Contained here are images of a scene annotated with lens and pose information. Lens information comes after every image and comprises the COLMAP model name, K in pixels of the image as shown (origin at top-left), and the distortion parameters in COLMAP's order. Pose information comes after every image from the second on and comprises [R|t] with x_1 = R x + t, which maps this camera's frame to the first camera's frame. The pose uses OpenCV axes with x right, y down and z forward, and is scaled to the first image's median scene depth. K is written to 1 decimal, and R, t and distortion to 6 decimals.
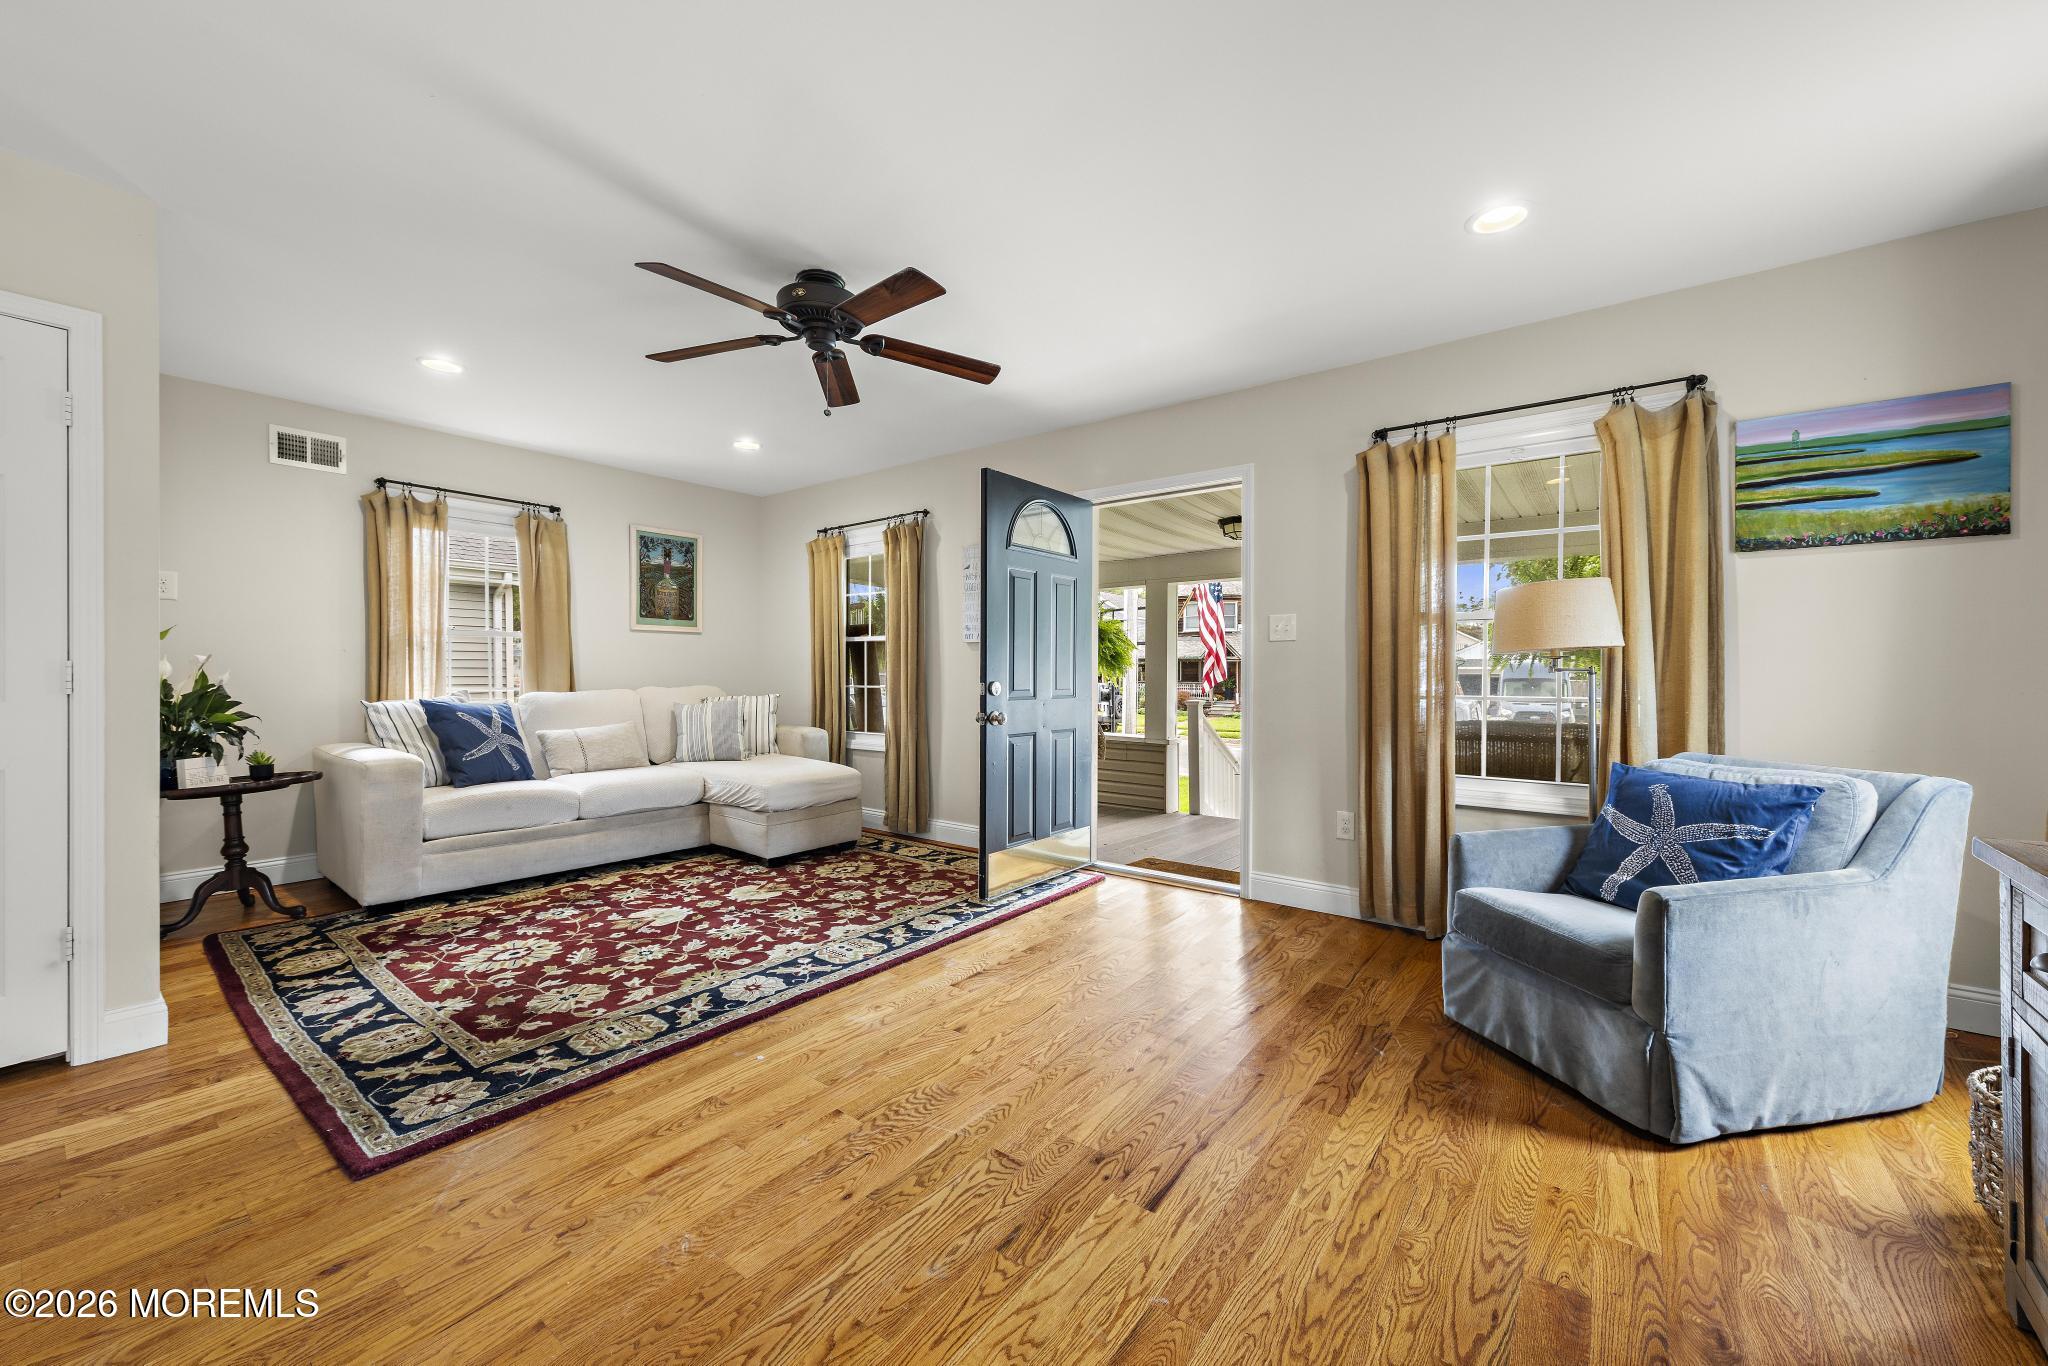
lens RADIAL K [[770.3, 0, 1024.0], [0, 770.3, 683.0], [0, 0, 1]] dist [-0.000787, 0.000028]
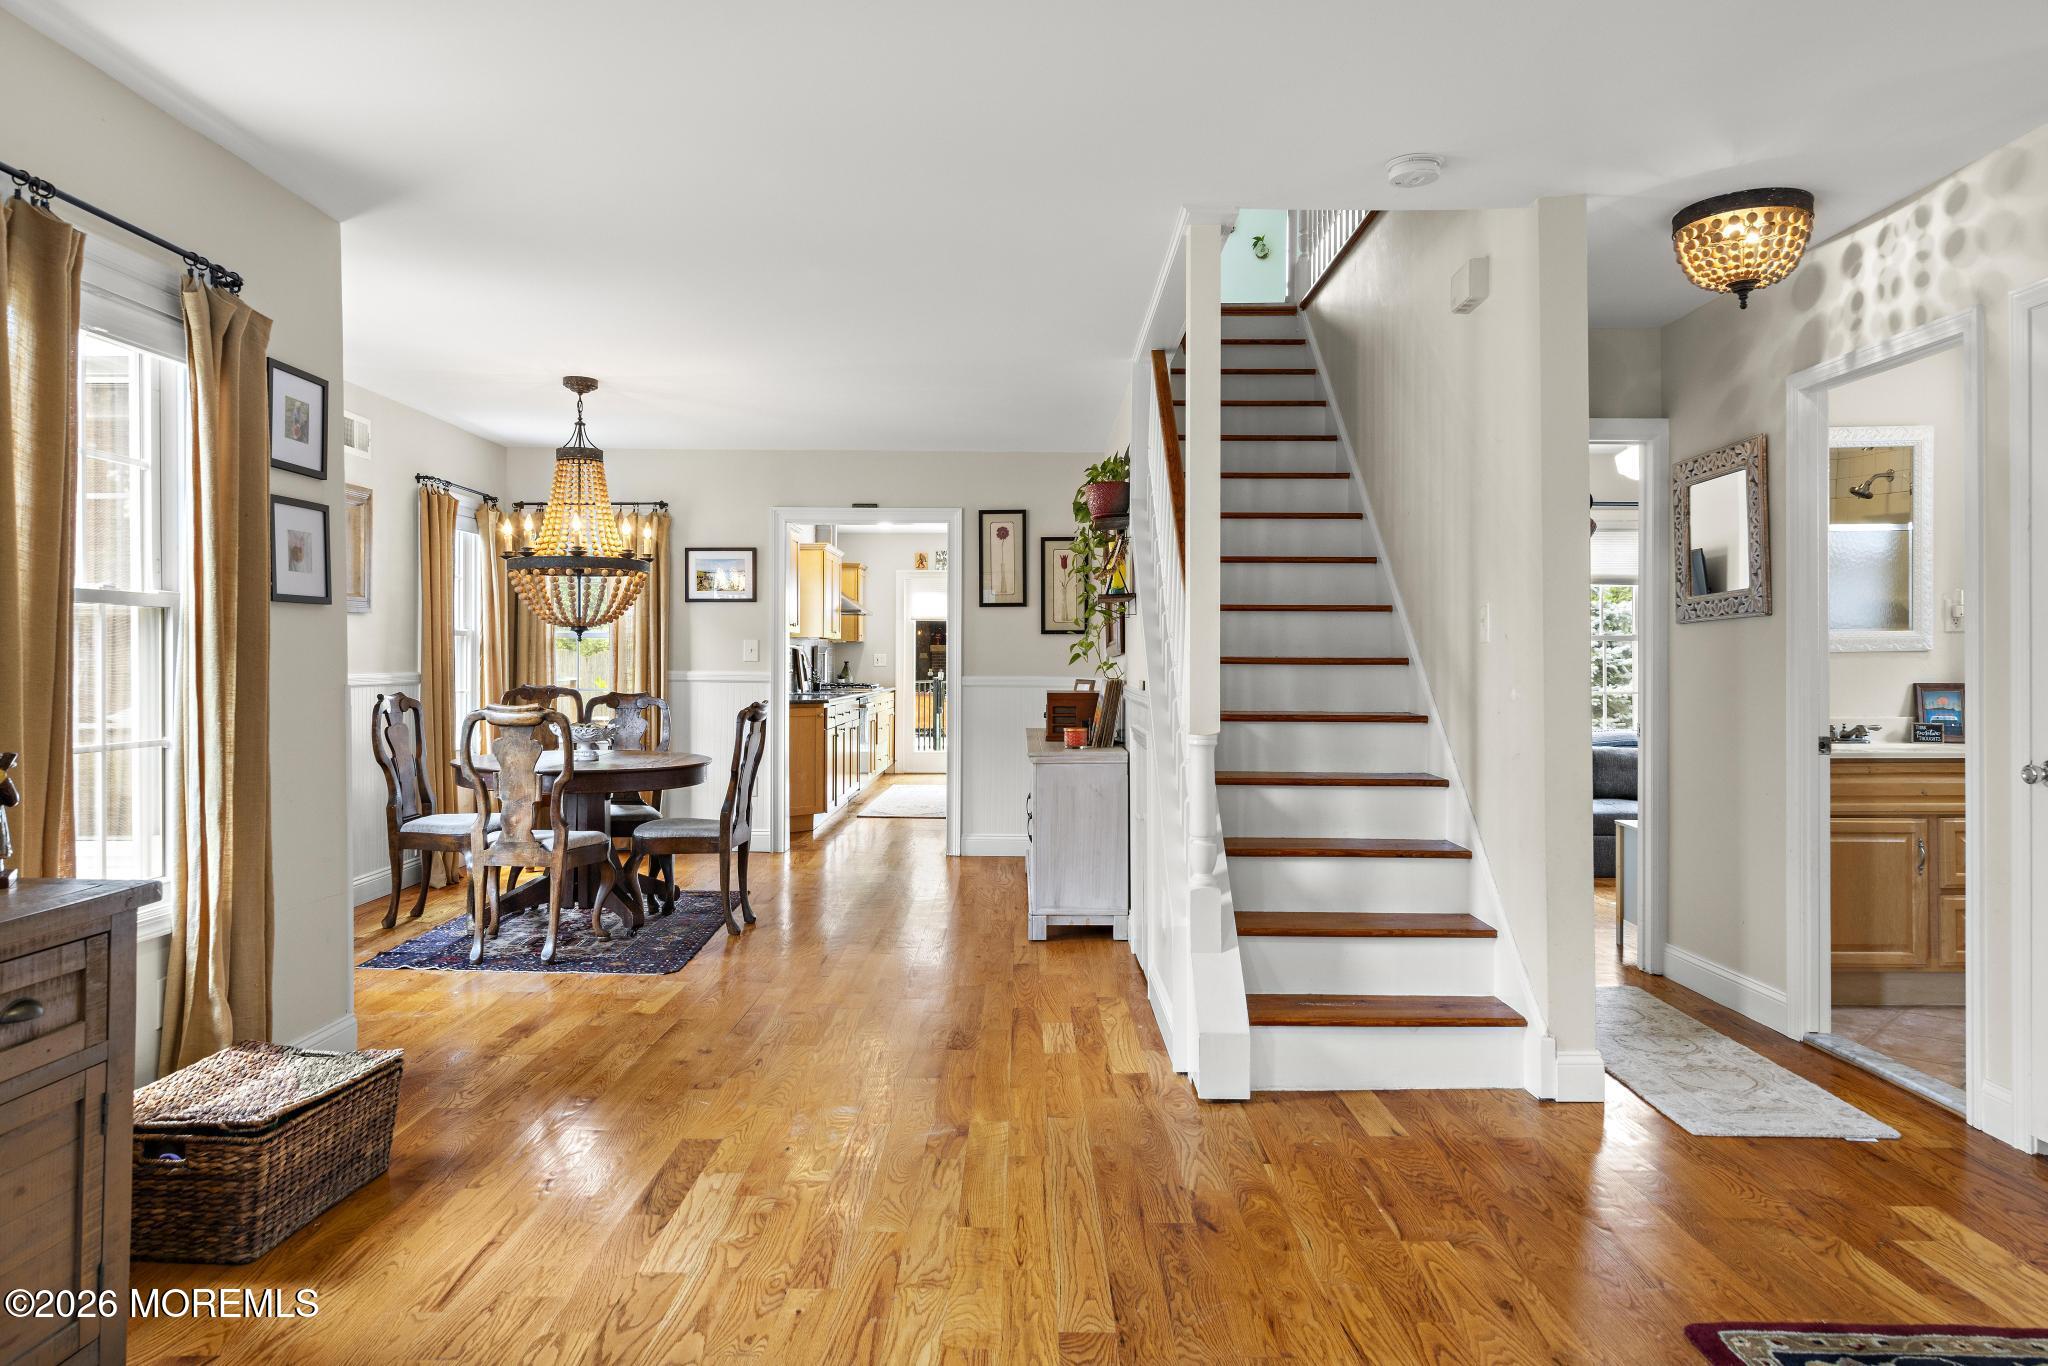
lens RADIAL K [[1295.6, 0, 1027.4], [0, 1295.6, 656.7], [0, 0, 1]] dist [0.004959, -0.000552]
pose [[-0.795599, -0.005890, -0.605795, 0.301470], [-0.012072, 0.999908, 0.006133, -0.042271], [0.605703, 0.012192, -0.795597, 0.936504]]
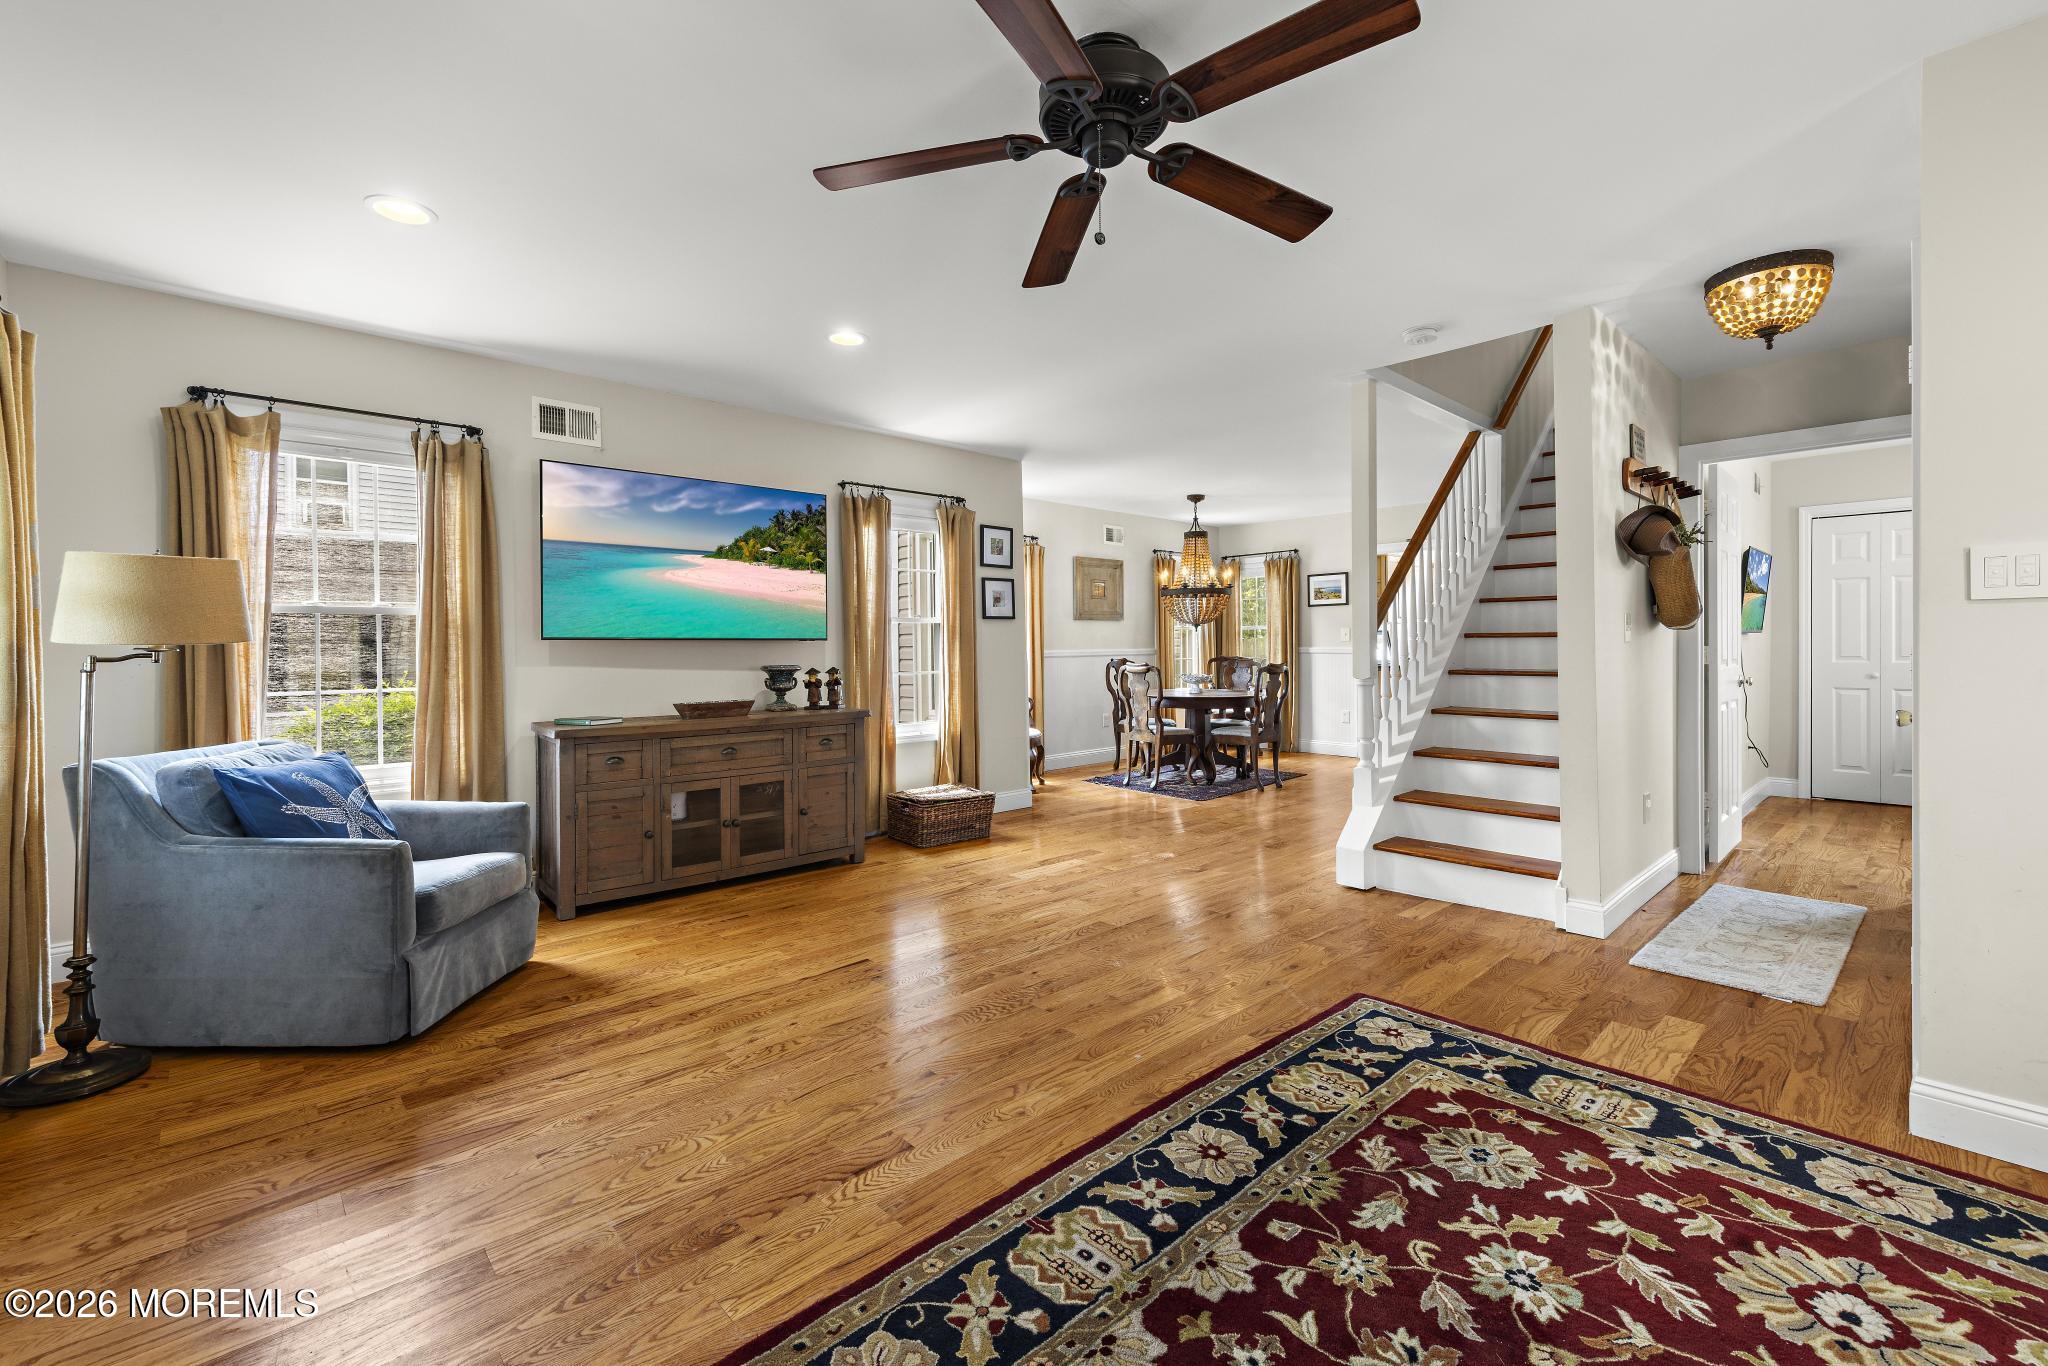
lens RADIAL K [[867.8, 0, 1028.2], [0, 867.8, 652.5], [0, 0, 1]] dist [0.000029, 0.000011]
pose [[-0.986825, 0.005055, 0.161711, -0.285768], [0.008256, 0.999783, 0.019124, -0.037022], [-0.161580, 0.020207, -0.986653, 1.554328]]
